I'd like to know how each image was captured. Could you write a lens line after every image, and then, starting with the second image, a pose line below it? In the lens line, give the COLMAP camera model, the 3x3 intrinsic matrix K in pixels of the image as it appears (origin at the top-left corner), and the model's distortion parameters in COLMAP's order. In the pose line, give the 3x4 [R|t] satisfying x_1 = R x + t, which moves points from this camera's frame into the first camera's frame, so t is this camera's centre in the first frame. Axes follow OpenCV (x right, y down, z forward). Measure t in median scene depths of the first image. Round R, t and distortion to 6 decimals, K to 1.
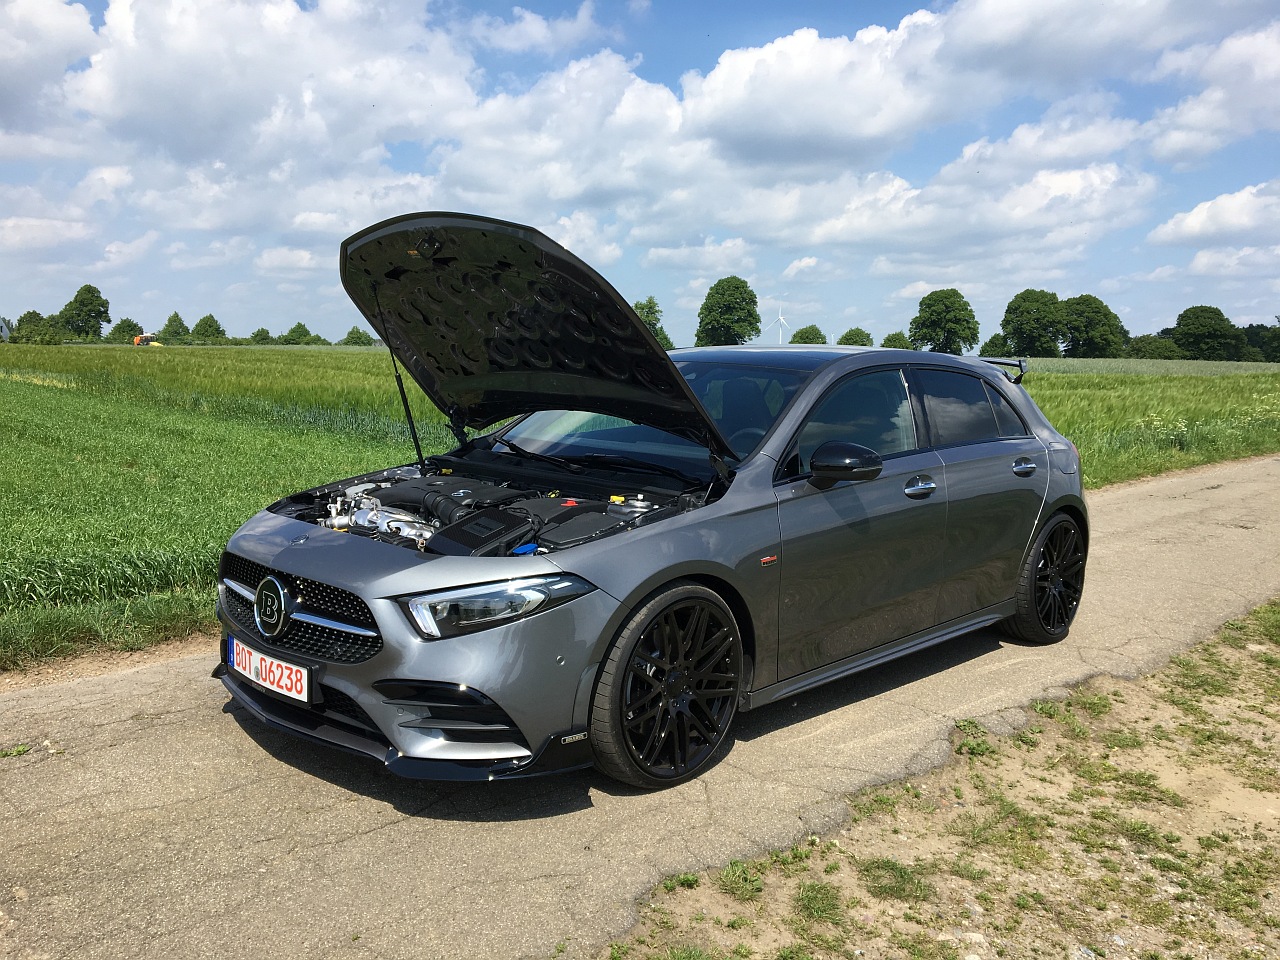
lens RADIAL K [[1075.8, 0, 636.0], [0, 1075.8, 476.9], [0, 0, 1]] dist [0.058893, -0.081179]
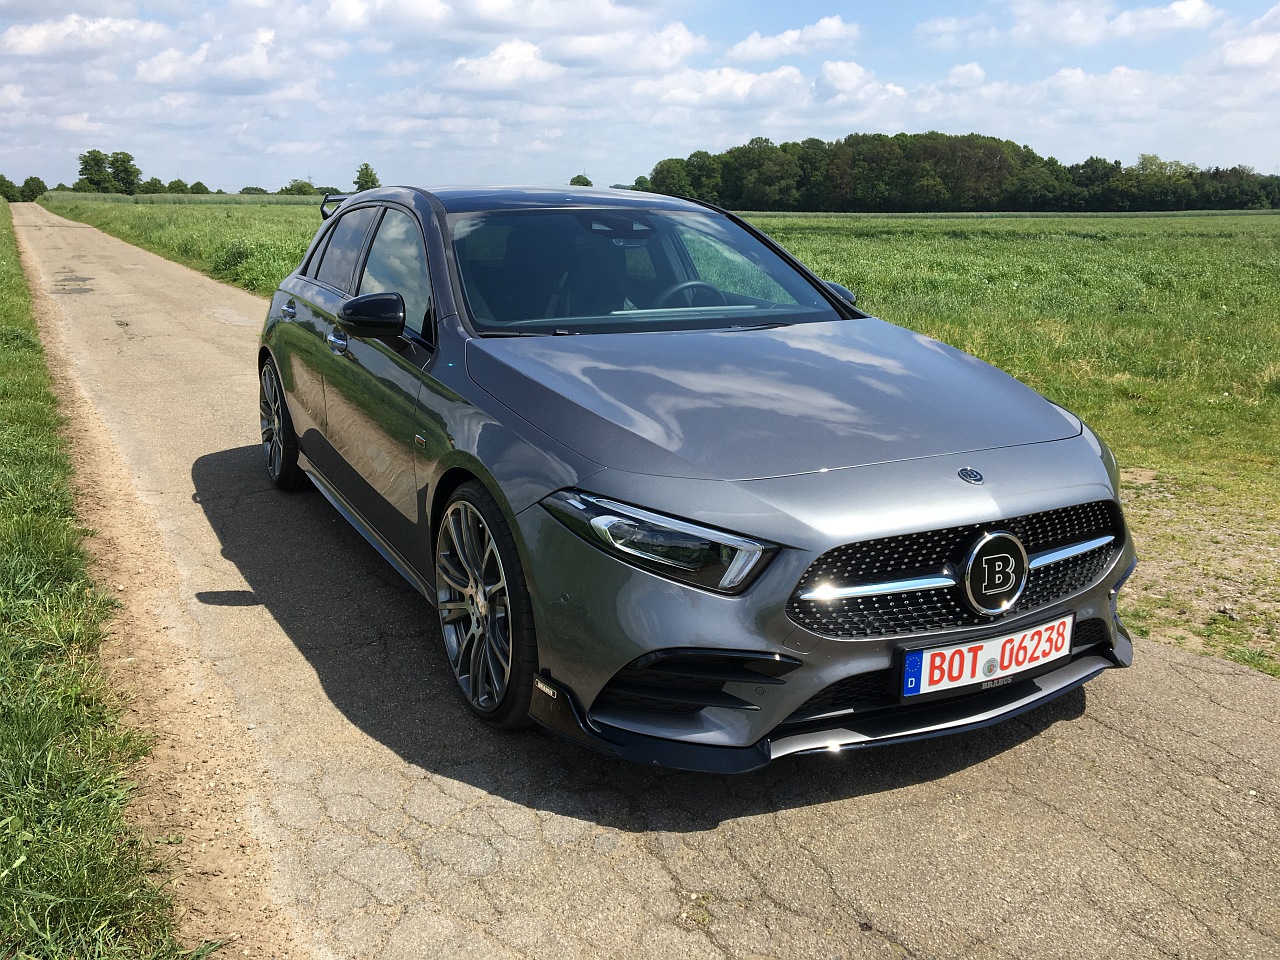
lens RADIAL K [[1073.4, 0, 635.2], [0, 1073.4, 487.9], [0, 0, 1]] dist [0.063826, -0.090656]
pose [[0.289990, -0.265715, 0.919403, -0.981029], [0.109568, 0.963585, 0.243925, -0.126466], [-0.950737, 0.030001, 0.308544, 0.936232]]
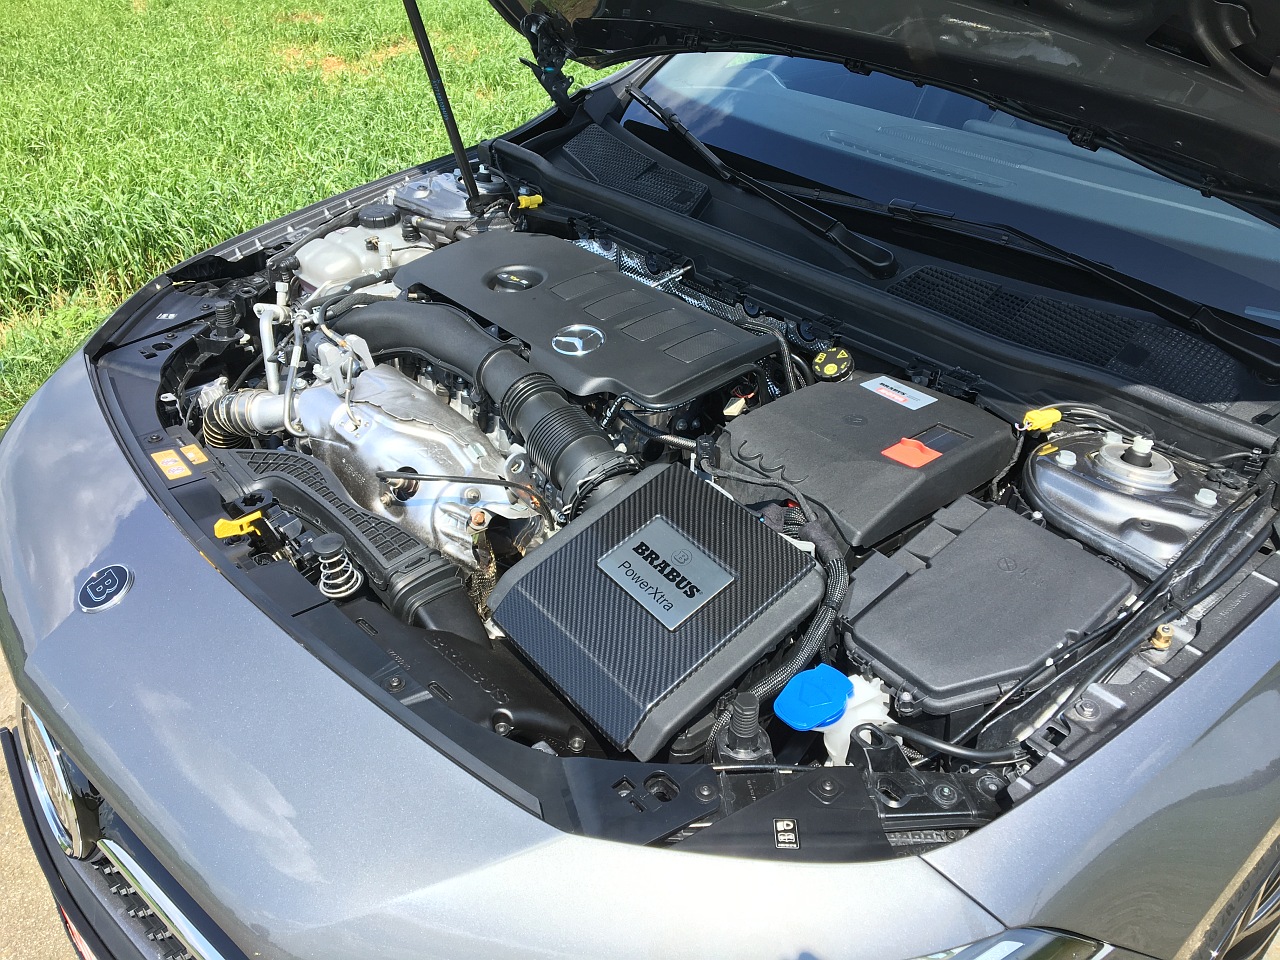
lens RADIAL K [[1073.4, 0, 635.2], [0, 1073.4, 487.9], [0, 0, 1]] dist [0.063826, -0.090656]
pose [[0.997400, 0.043914, -0.057143, -0.132863], [-0.014927, 0.901594, 0.432325, -0.112555], [0.070505, -0.430348, 0.899905, 0.721571]]
